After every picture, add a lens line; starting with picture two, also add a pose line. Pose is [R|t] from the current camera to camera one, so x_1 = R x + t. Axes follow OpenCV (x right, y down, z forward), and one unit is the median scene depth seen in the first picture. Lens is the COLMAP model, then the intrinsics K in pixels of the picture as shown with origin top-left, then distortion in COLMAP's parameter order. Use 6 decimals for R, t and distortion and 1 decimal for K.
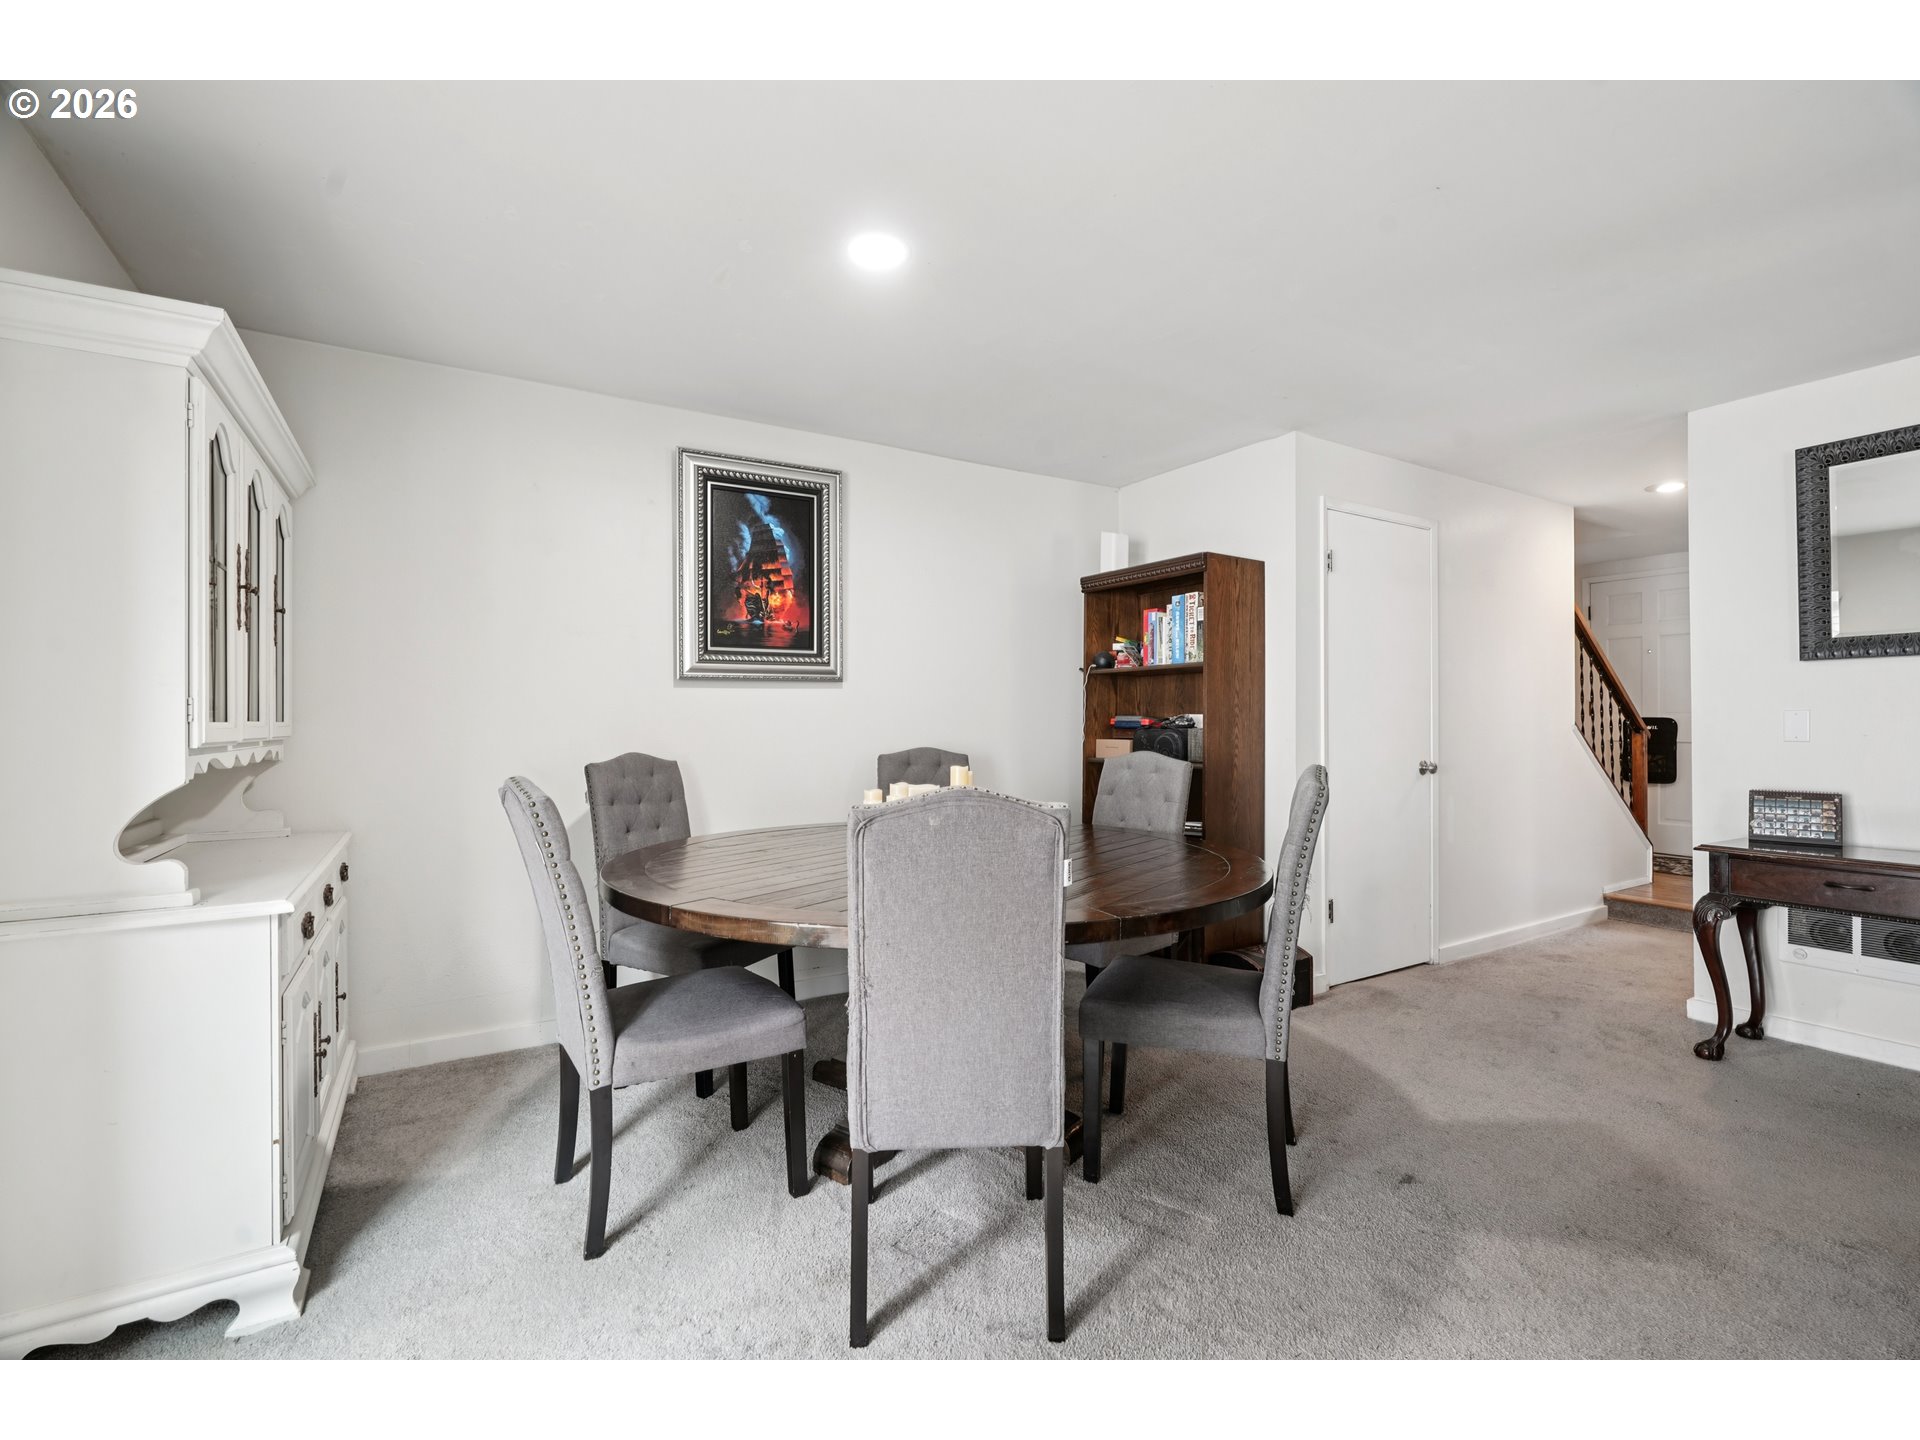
lens RADIAL K [[866.9, 0, 961.4], [0, 866.9, 721.1], [0, 0, 1]] dist [-0.004359, 0.001319]
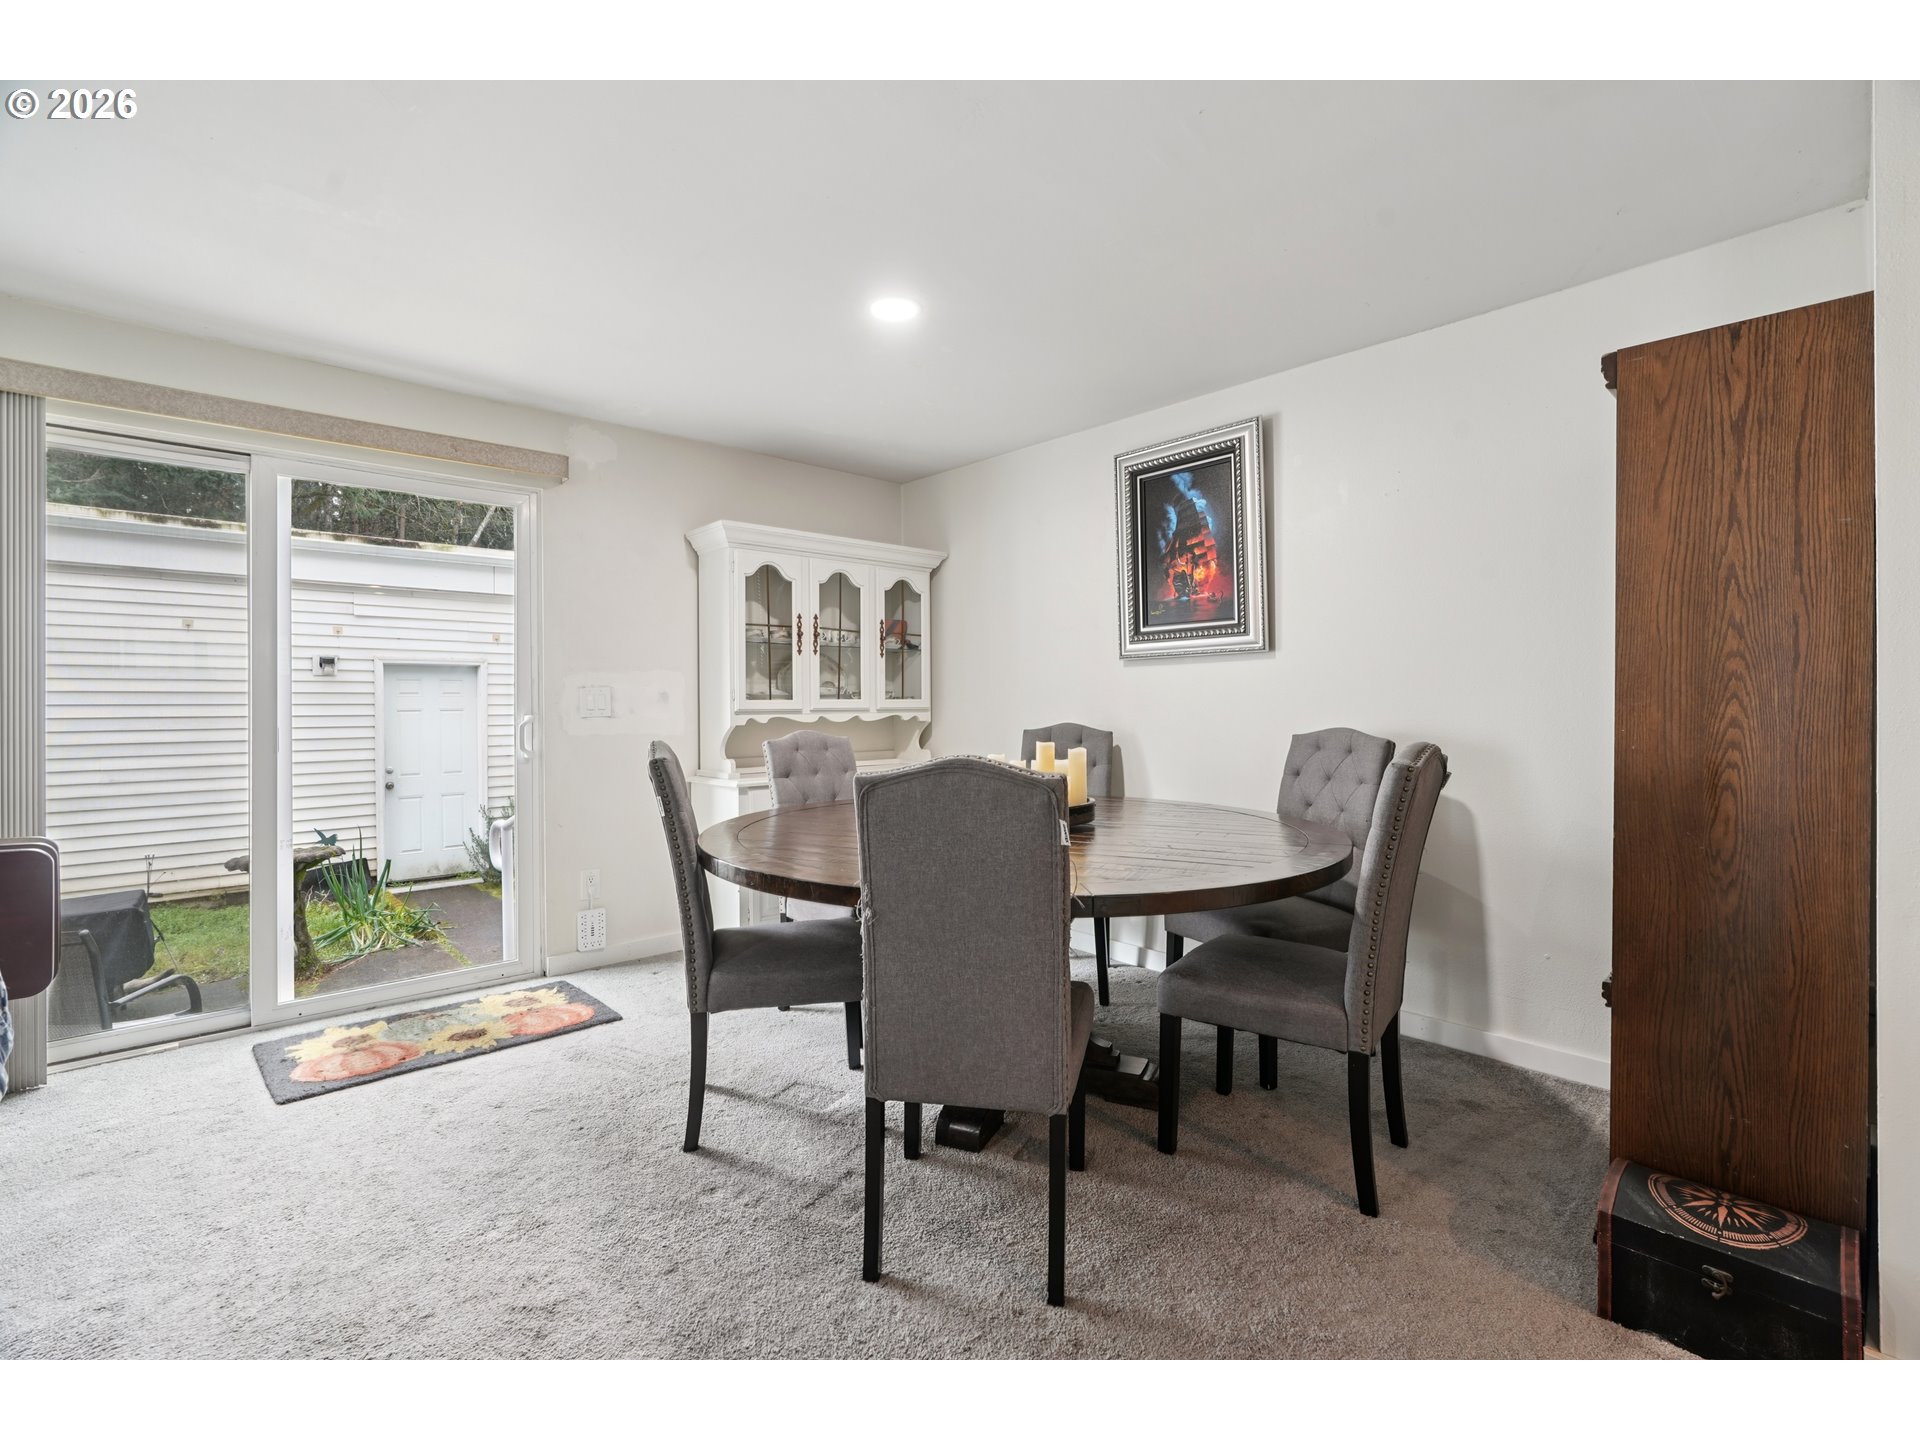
lens RADIAL K [[866.9, 0, 961.4], [0, 866.9, 706.7], [0, 0, 1]] dist [-0.004359, 0.001319]
pose [[0.205880, 0.005526, -0.978562, 0.702065], [0.009464, 0.999926, 0.007637, 0.002054], [0.978531, -0.010834, 0.205813, 0.532577]]
